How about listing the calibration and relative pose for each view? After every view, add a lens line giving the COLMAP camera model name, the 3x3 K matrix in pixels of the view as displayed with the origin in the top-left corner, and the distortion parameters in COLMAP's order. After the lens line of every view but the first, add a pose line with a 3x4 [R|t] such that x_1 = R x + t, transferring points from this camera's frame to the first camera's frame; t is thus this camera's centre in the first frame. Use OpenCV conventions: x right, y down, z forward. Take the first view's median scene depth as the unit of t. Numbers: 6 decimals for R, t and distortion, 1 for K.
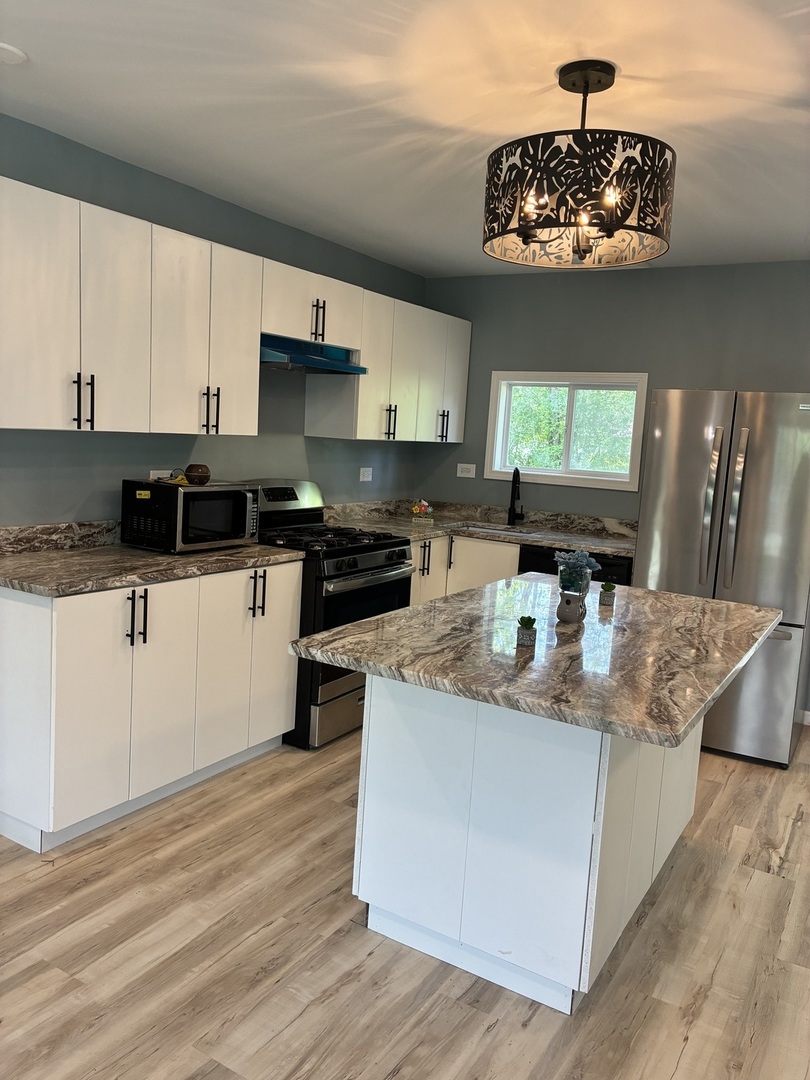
lens RADIAL K [[828.2, 0, 405.0], [0, 828.2, 540.0], [0, 0, 1]] dist [0.041241, -0.034523]
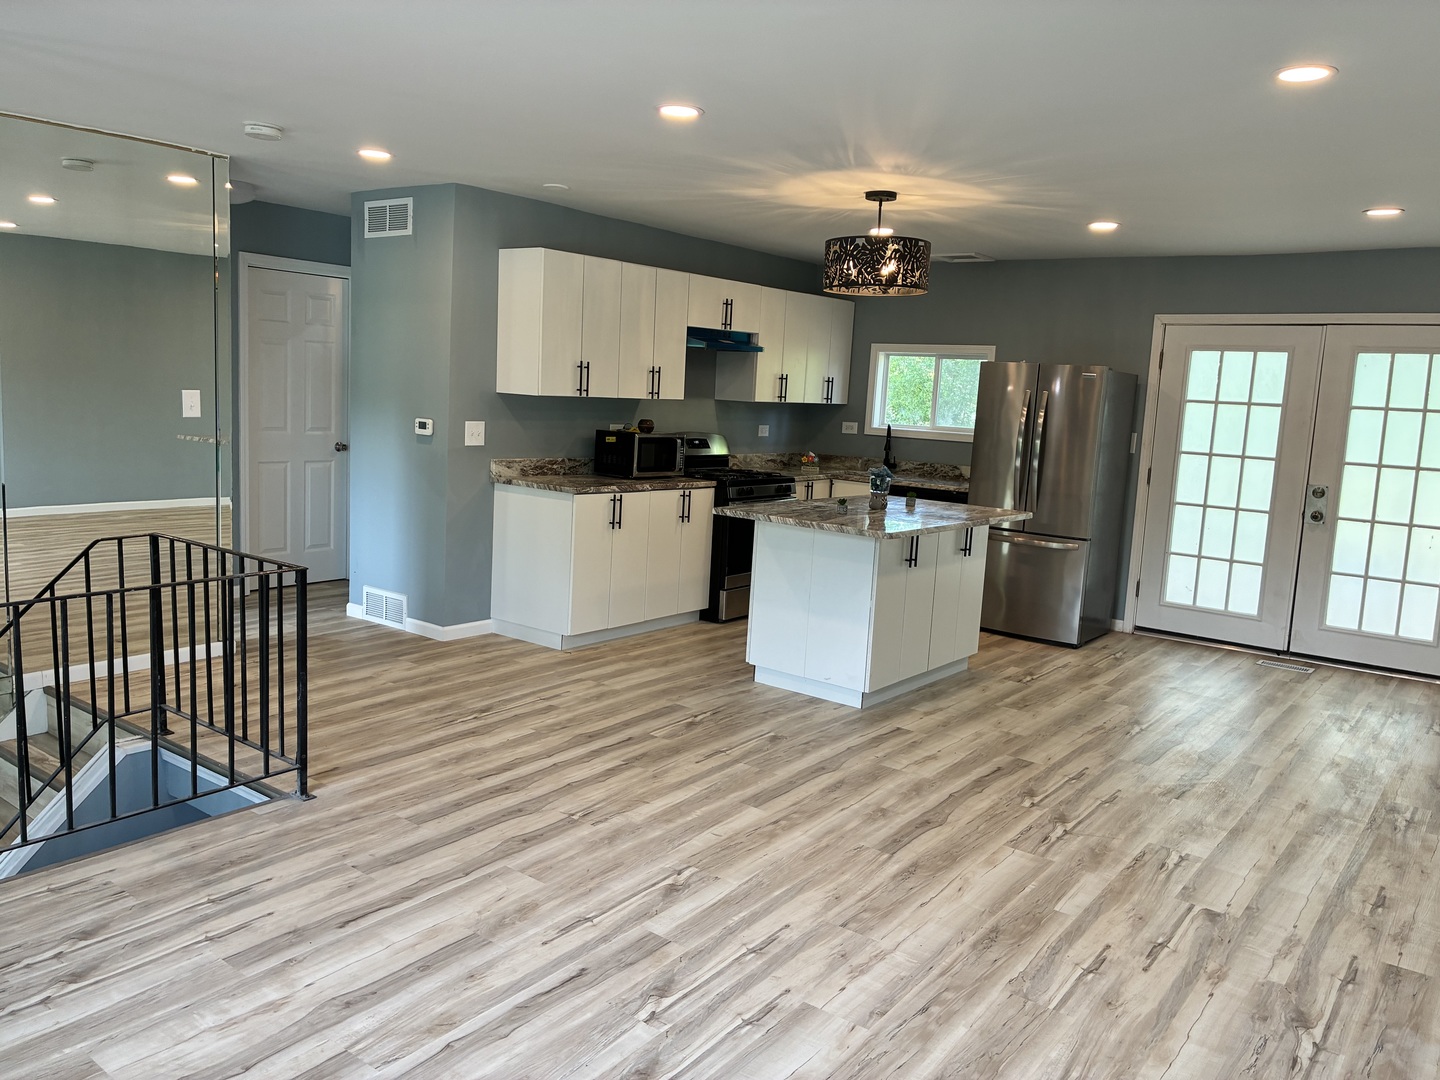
lens RADIAL K [[1094.4, 0, 720.0], [0, 1094.4, 540.0], [0, 0, 1]] dist [0.204717, -0.001725]
pose [[0.994795, 0.008975, -0.101497, 0.074911], [-0.008629, 0.999955, 0.003853, 0.105117], [0.101527, -0.002957, 0.994828, -0.849876]]
